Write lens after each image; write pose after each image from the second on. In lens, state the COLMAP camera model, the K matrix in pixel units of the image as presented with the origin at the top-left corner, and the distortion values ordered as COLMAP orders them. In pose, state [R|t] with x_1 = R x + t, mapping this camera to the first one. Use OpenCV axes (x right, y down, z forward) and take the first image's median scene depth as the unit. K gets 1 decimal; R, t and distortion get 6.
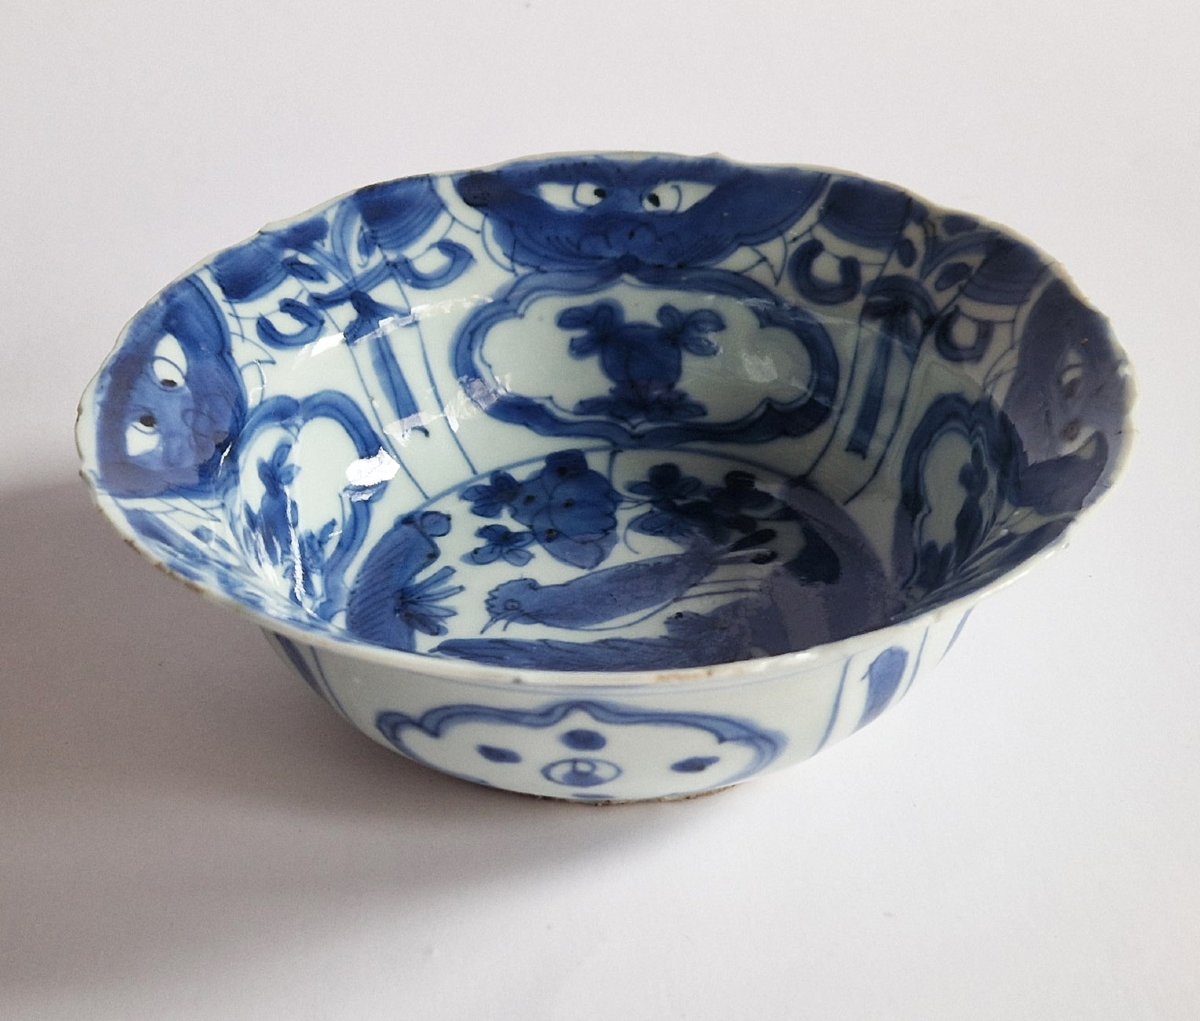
lens RADIAL K [[2178.6, 0, 598.2], [0, 2178.6, 597.7], [0, 0, 1]] dist [0.102097, 0.000000]
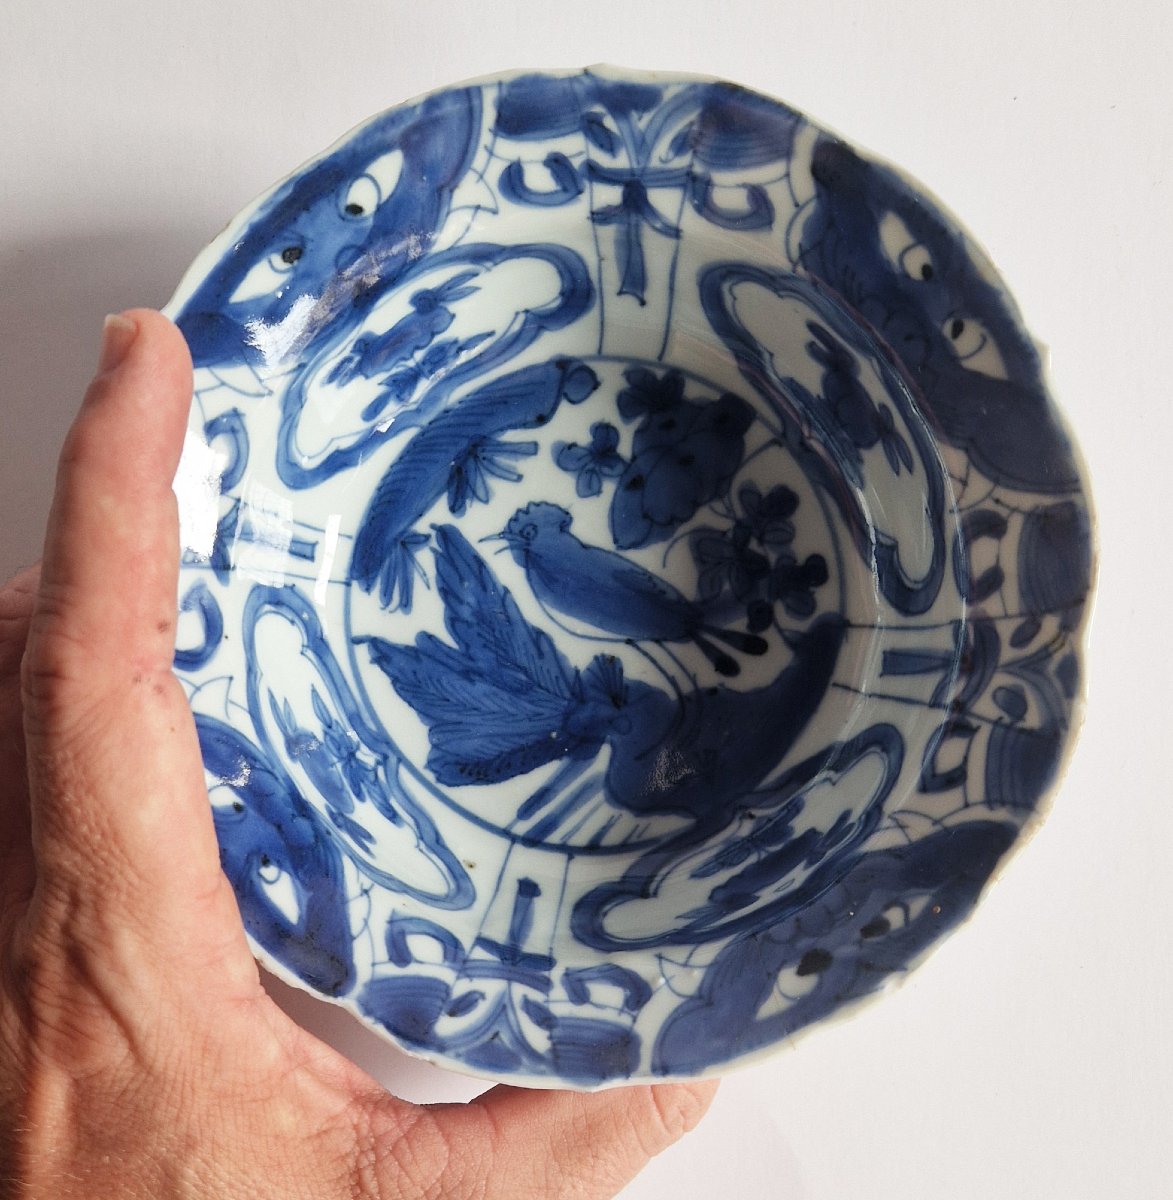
lens RADIAL K [[1692.9, 0, 484.0], [0, 1692.9, 715.8], [0, 0, 1]] dist [0.082705, 0.000000]
pose [[0.652774, 0.756501, -0.039899, 0.047695], [-0.393345, 0.383482, 0.835596, -0.634848], [0.647430, -0.529761, 0.547893, 0.441053]]
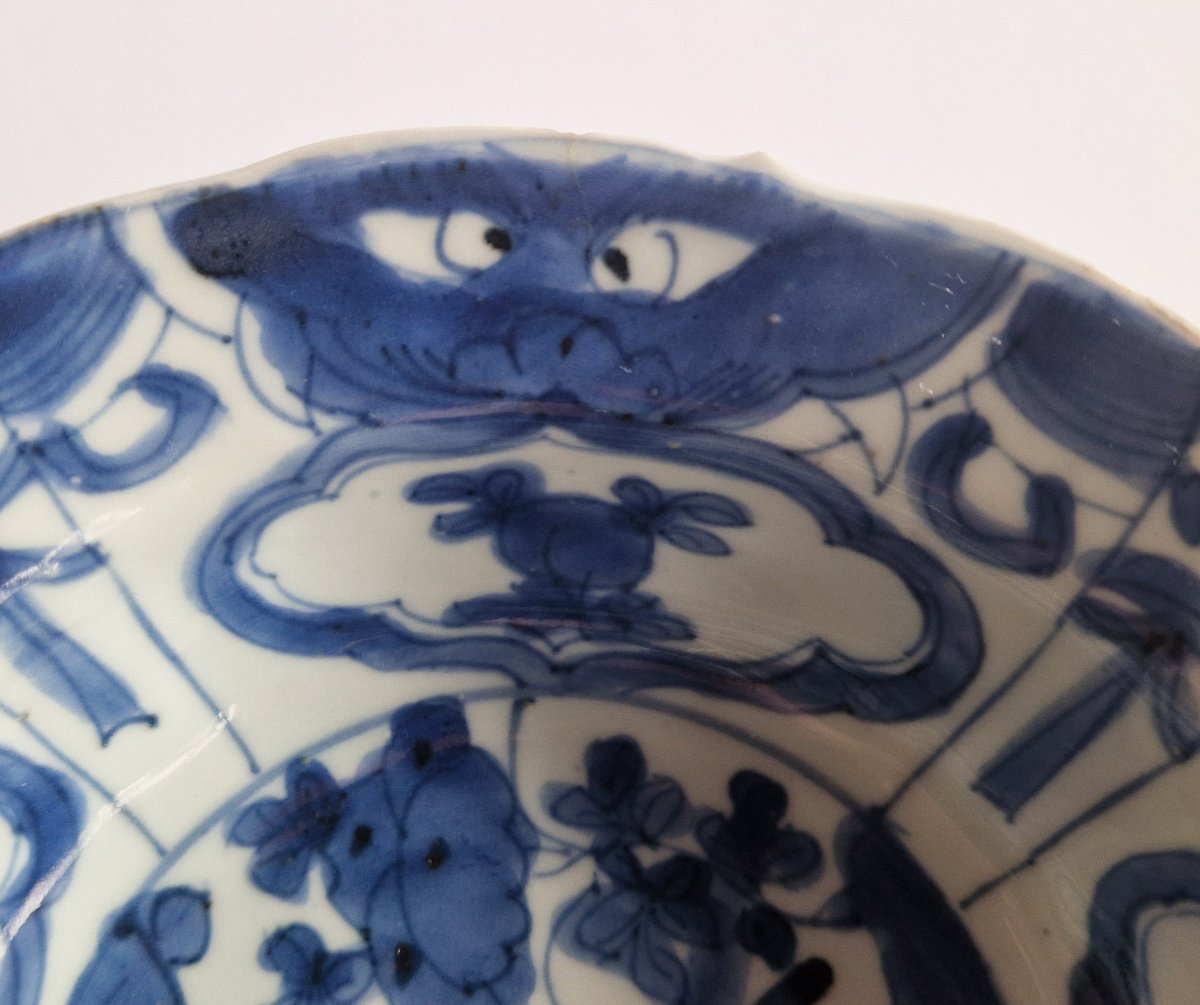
lens RADIAL K [[1483.2, 0, 562.1], [0, 1483.2, 499.1], [0, 0, 1]] dist [0.019904, 0.000000]
pose [[0.996462, -0.012259, 0.083140, -0.012384], [-0.028864, 0.879193, 0.475590, -0.294187], [-0.078927, -0.476307, 0.875729, 0.731350]]
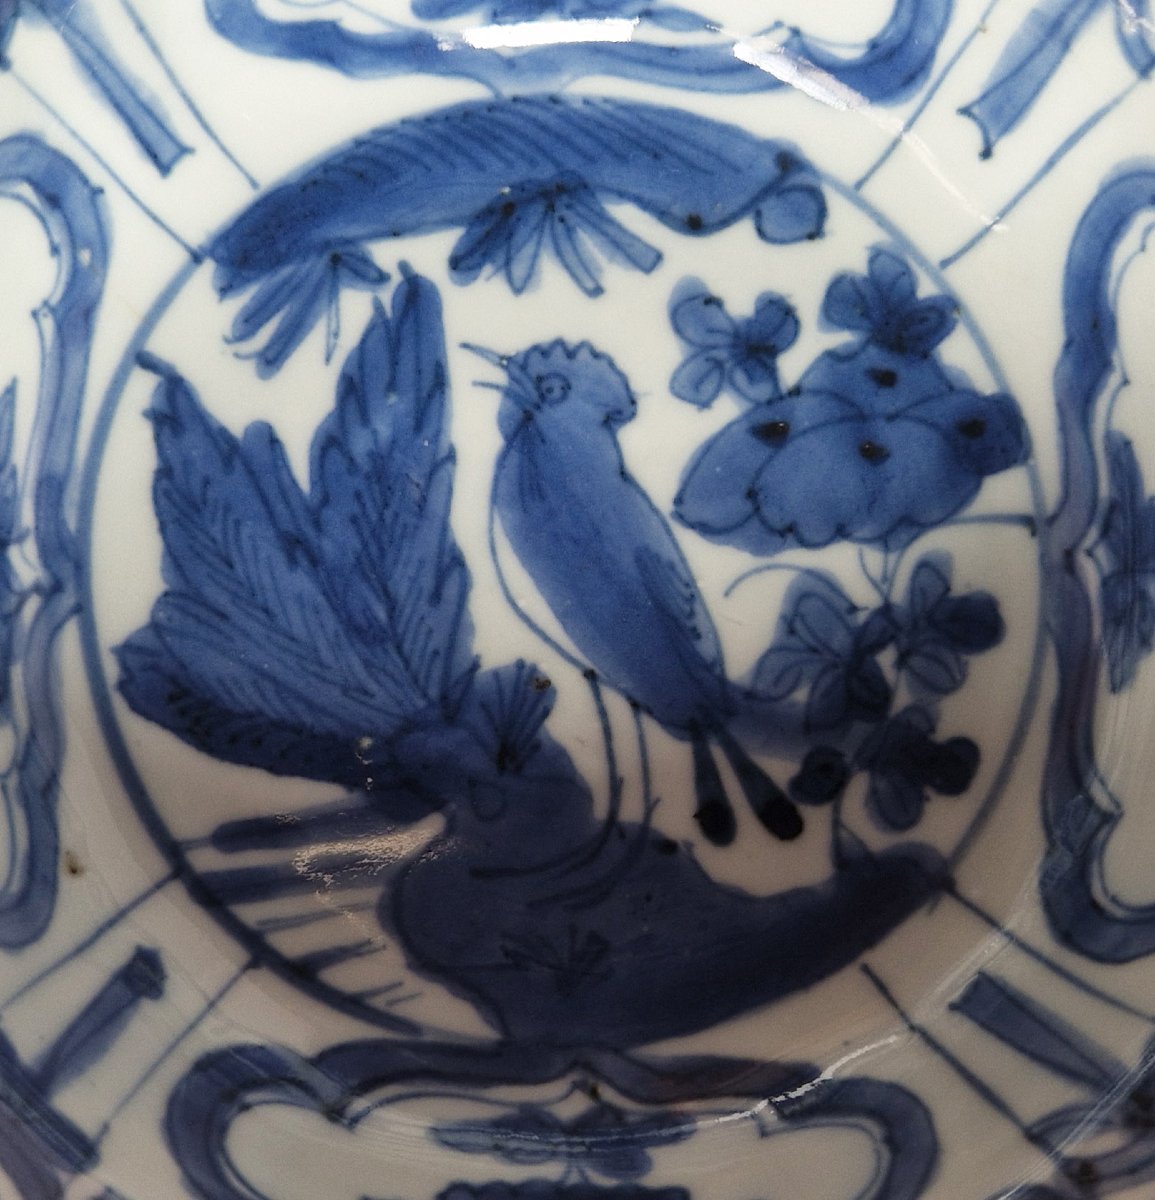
lens RADIAL K [[2071.3, 0, 580.9], [0, 2071.3, 669.4], [0, 0, 1]] dist [0.067002, 0.000000]
pose [[0.105583, 0.994319, 0.013505, 0.025319], [-0.662828, 0.060246, 0.746344, -0.378900], [0.741290, -0.087753, 0.665424, 0.606935]]
